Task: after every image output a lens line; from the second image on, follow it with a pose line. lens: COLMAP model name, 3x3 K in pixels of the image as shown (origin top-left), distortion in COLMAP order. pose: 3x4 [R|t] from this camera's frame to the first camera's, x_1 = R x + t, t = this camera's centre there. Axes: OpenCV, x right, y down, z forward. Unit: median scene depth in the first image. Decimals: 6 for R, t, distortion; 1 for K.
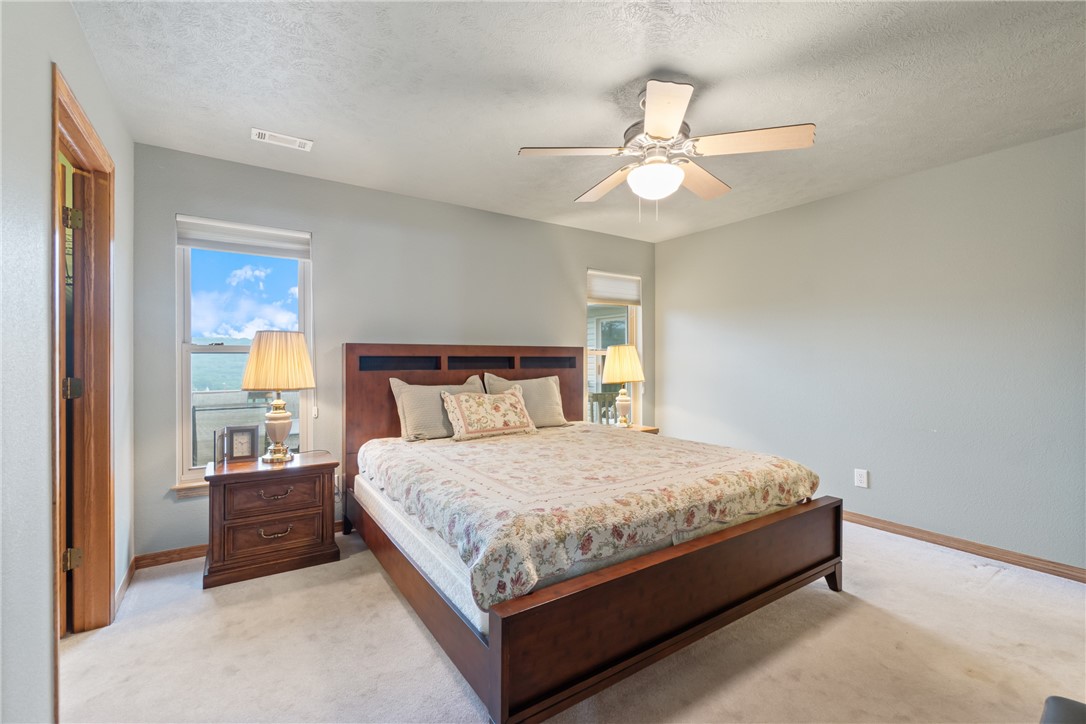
lens RADIAL K [[467.0, 0, 540.1], [0, 467.0, 355.9], [0, 0, 1]] dist [0.000568, 0.000101]
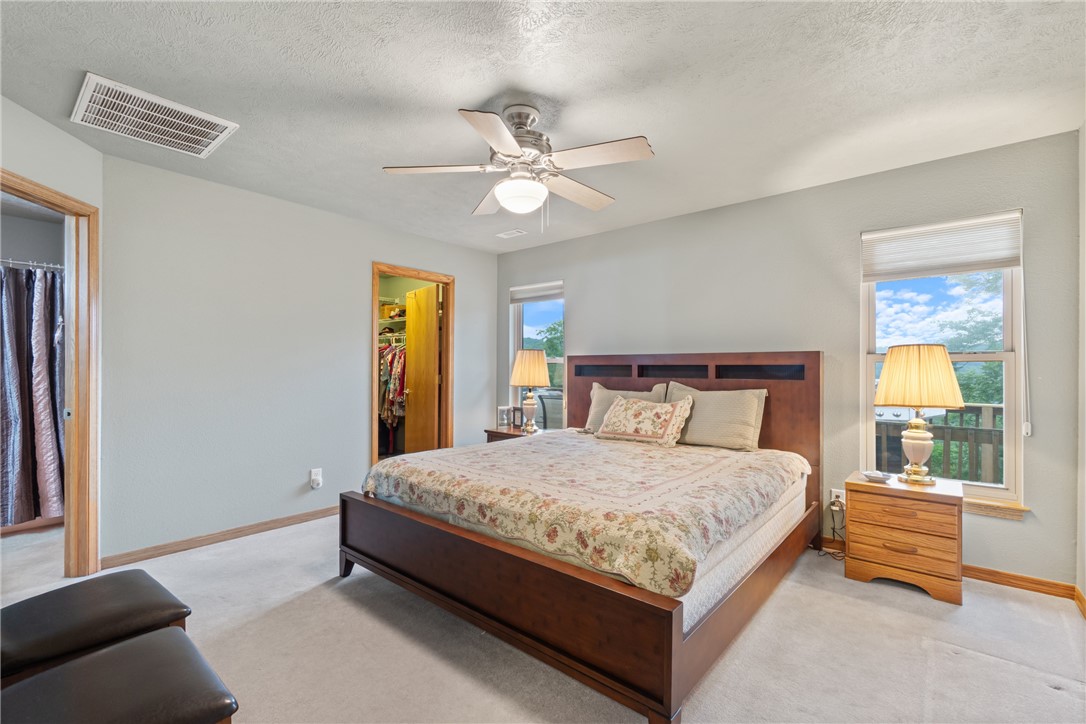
lens RADIAL K [[475.6, 0, 541.2], [0, 475.6, 364.1], [0, 0, 1]] dist [0.000308, 0.000406]
pose [[0.275324, -0.006329, -0.961331, 0.874135], [0.002133, 0.999980, -0.005973, 0.005019], [0.961349, -0.000406, 0.275332, 0.515001]]
